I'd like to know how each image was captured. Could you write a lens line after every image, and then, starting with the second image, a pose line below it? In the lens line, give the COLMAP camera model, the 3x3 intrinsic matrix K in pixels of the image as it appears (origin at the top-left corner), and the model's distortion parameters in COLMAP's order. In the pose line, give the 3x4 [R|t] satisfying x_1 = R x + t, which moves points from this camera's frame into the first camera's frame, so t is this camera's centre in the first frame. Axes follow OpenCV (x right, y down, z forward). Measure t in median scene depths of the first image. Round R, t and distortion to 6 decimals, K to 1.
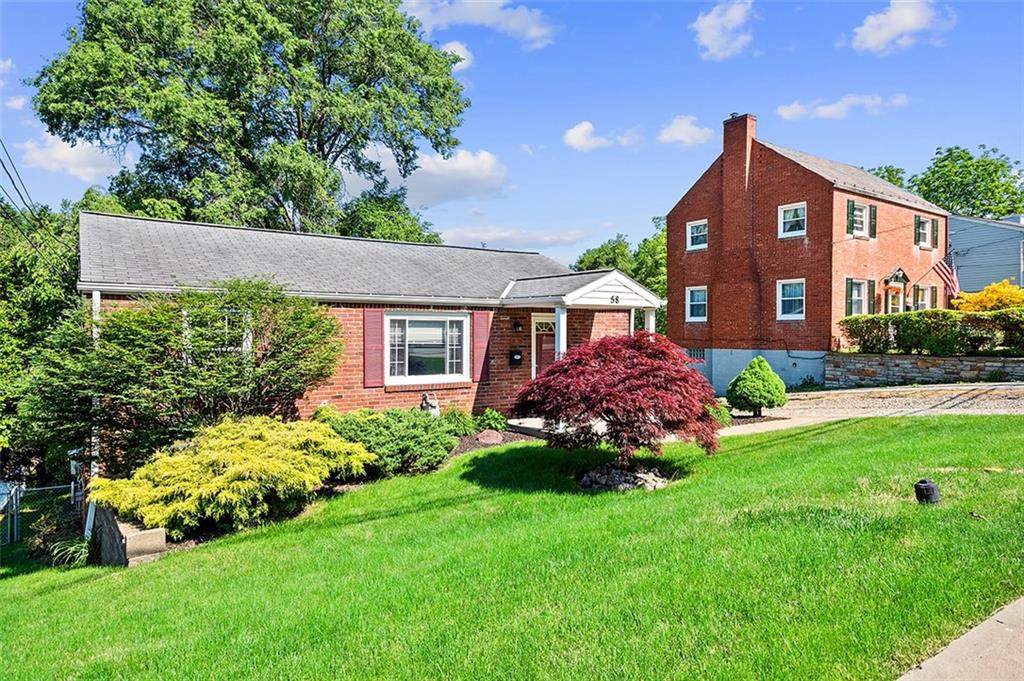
lens RADIAL K [[632.2, 0, 513.2], [0, 632.2, 339.6], [0, 0, 1]] dist [0.001481, 0.000036]
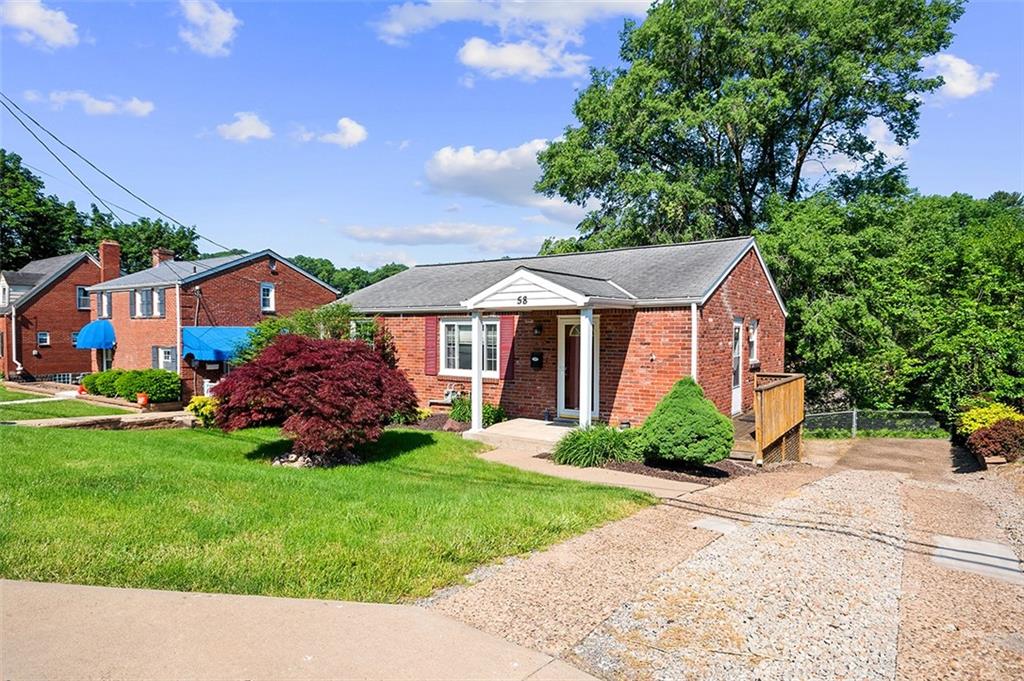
lens RADIAL K [[604.5, 0, 511.6], [0, 604.5, 340.2], [0, 0, 1]] dist [-0.001637, 0.000567]
pose [[0.361093, 0.010870, -0.932467, 0.949724], [-0.014214, 0.999880, 0.006151, -0.008791], [0.932422, 0.011033, 0.361204, 0.635179]]
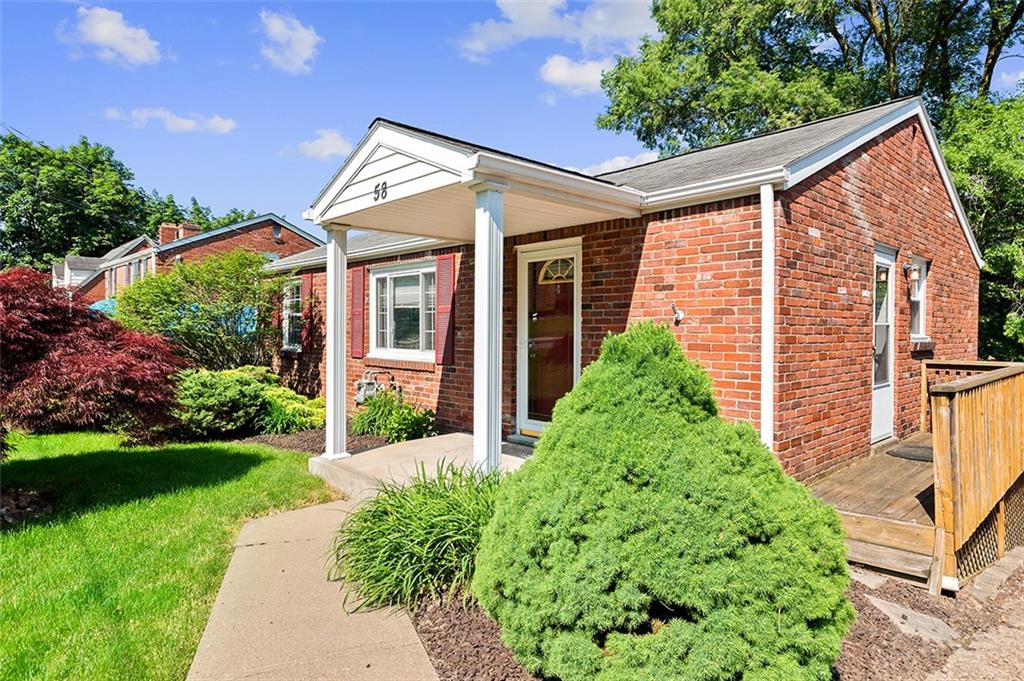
lens RADIAL K [[604.5, 0, 512.1], [0, 604.5, 332.6], [0, 0, 1]] dist [-0.001637, 0.000567]
pose [[0.160092, 0.001217, -0.987101, 0.573574], [-0.017205, 0.999851, -0.001557, 0.034391], [0.986952, 0.017232, 0.160089, 0.982922]]
